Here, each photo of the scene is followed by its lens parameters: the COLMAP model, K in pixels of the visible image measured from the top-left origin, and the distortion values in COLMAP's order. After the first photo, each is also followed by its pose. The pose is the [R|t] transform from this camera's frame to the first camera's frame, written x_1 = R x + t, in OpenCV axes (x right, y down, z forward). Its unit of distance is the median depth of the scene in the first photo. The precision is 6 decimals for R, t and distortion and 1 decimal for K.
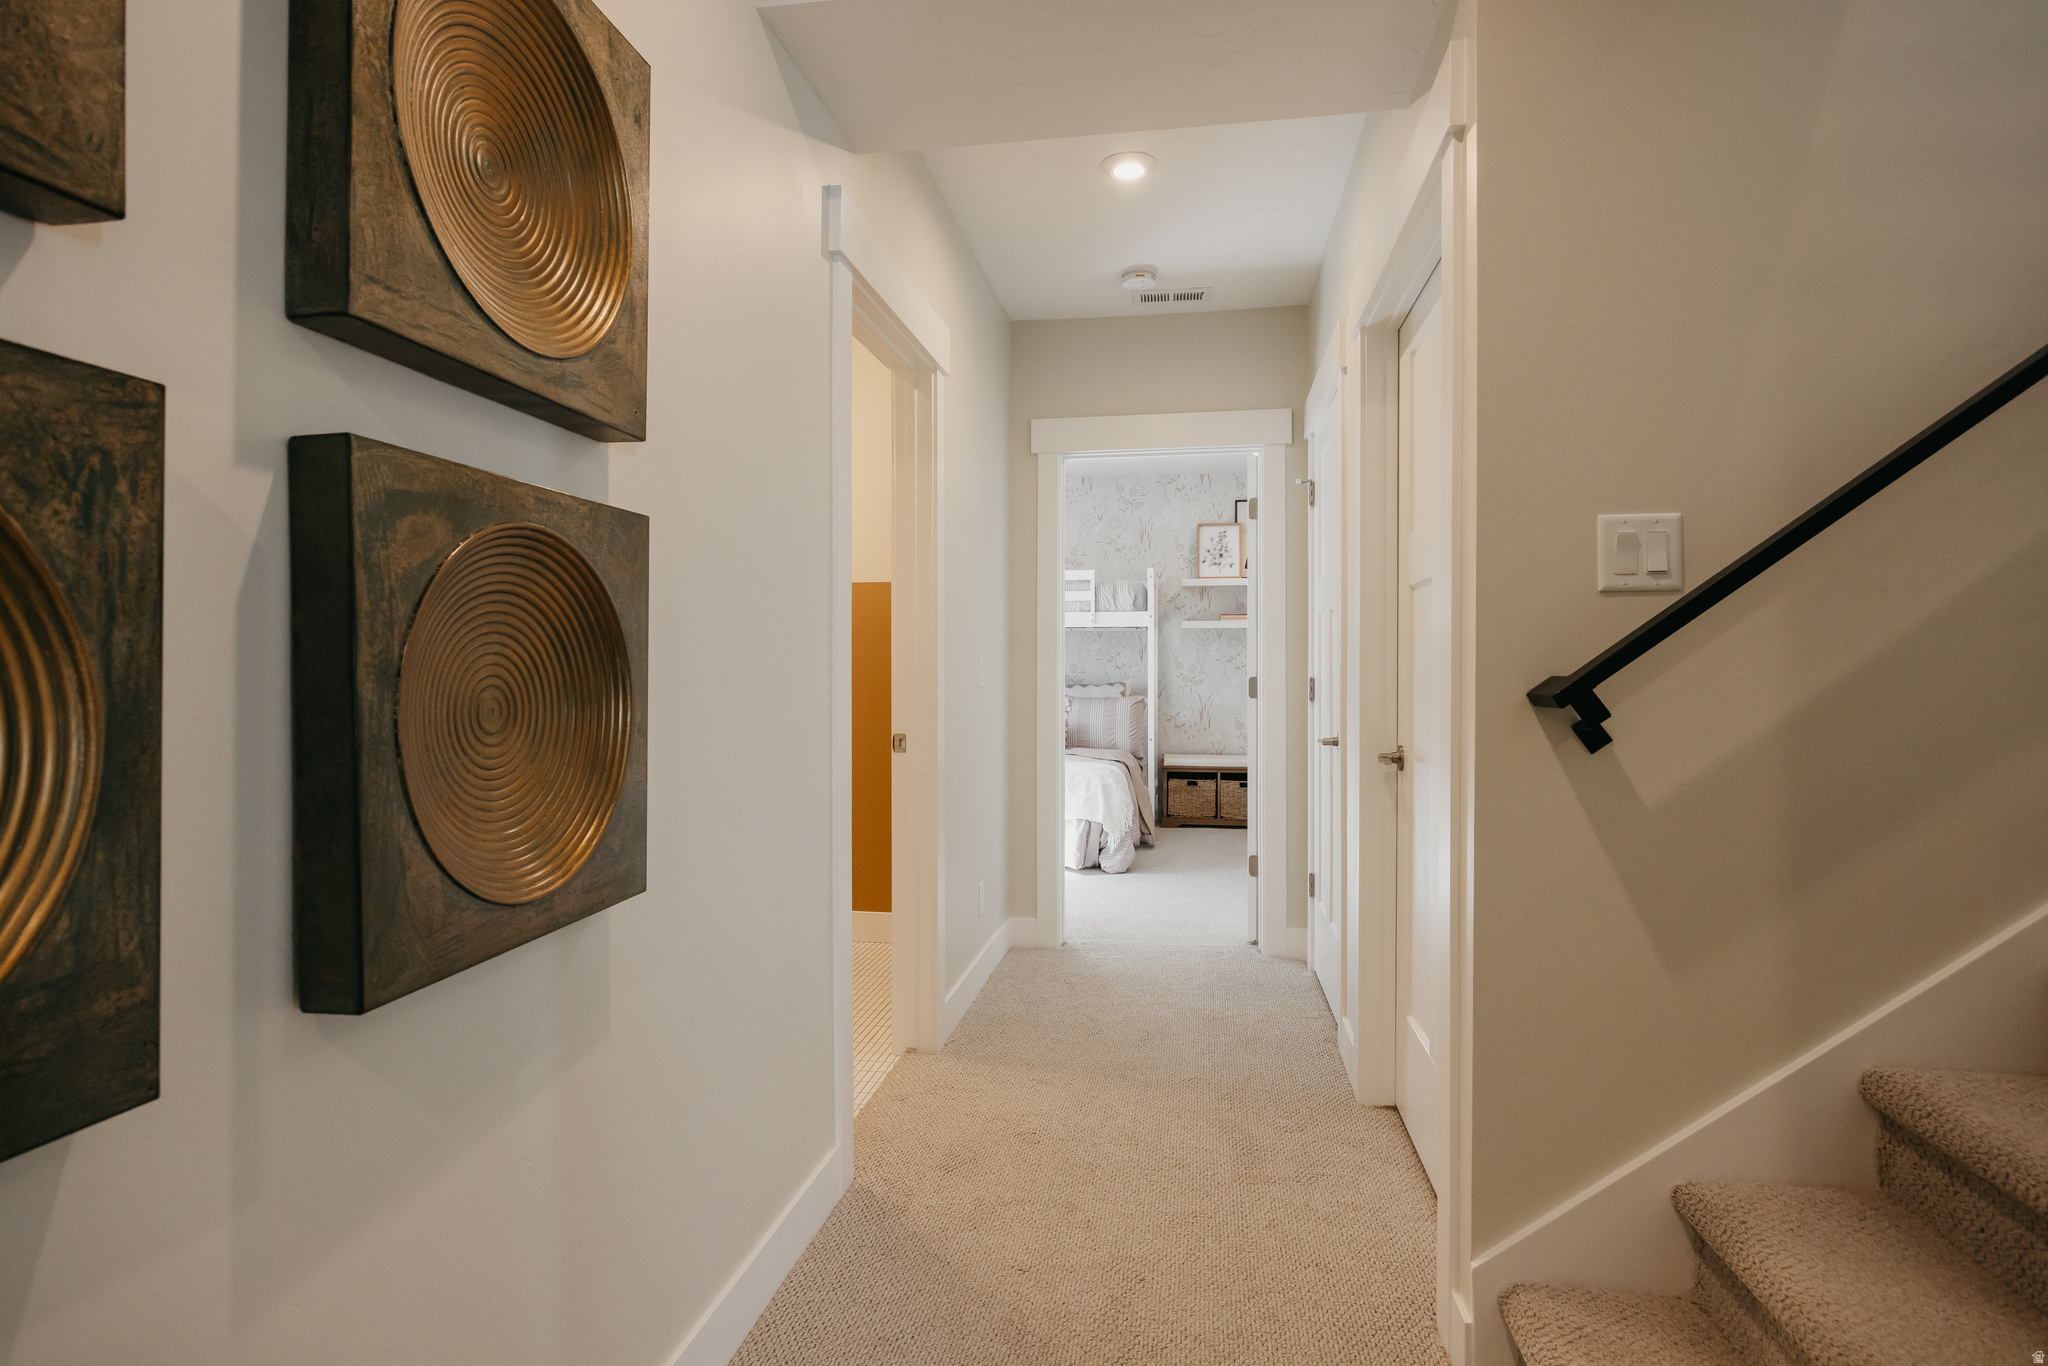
lens RADIAL K [[1061.2, 0, 1026.6], [0, 1061.2, 674.3], [0, 0, 1]] dist [0.000878, 0.000379]
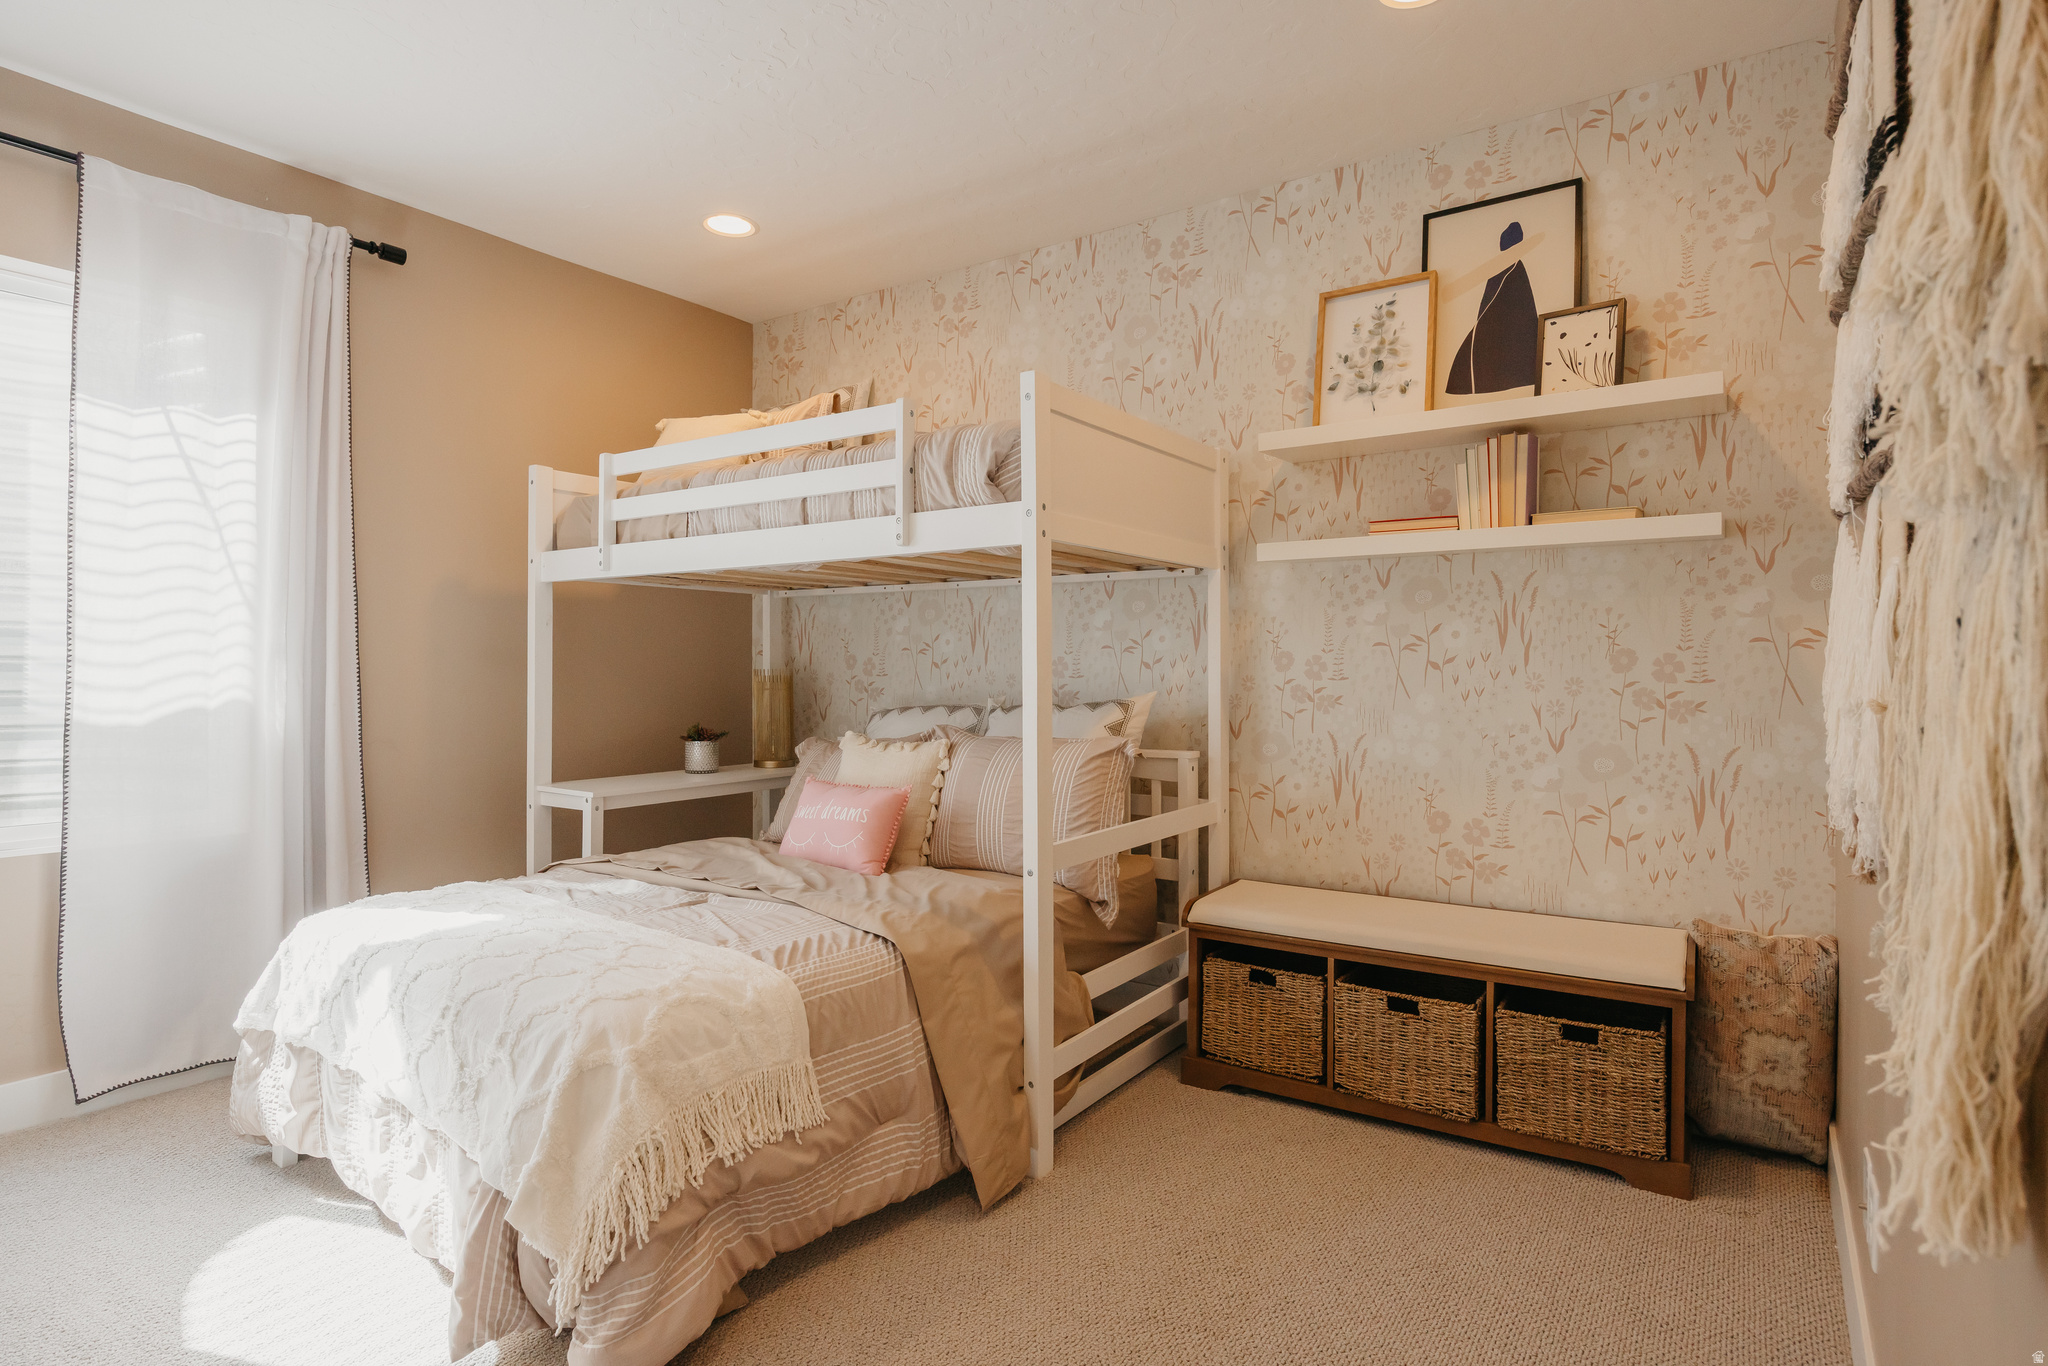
lens RADIAL K [[1061.2, 0, 1020.4], [0, 1061.2, 670.7], [0, 0, 1]] dist [0.000878, 0.000379]
pose [[0.899219, 0.002675, -0.437490, 0.233722], [-0.005721, 0.999968, -0.005644, -0.001526], [0.437461, 0.007578, 0.899205, 0.608141]]
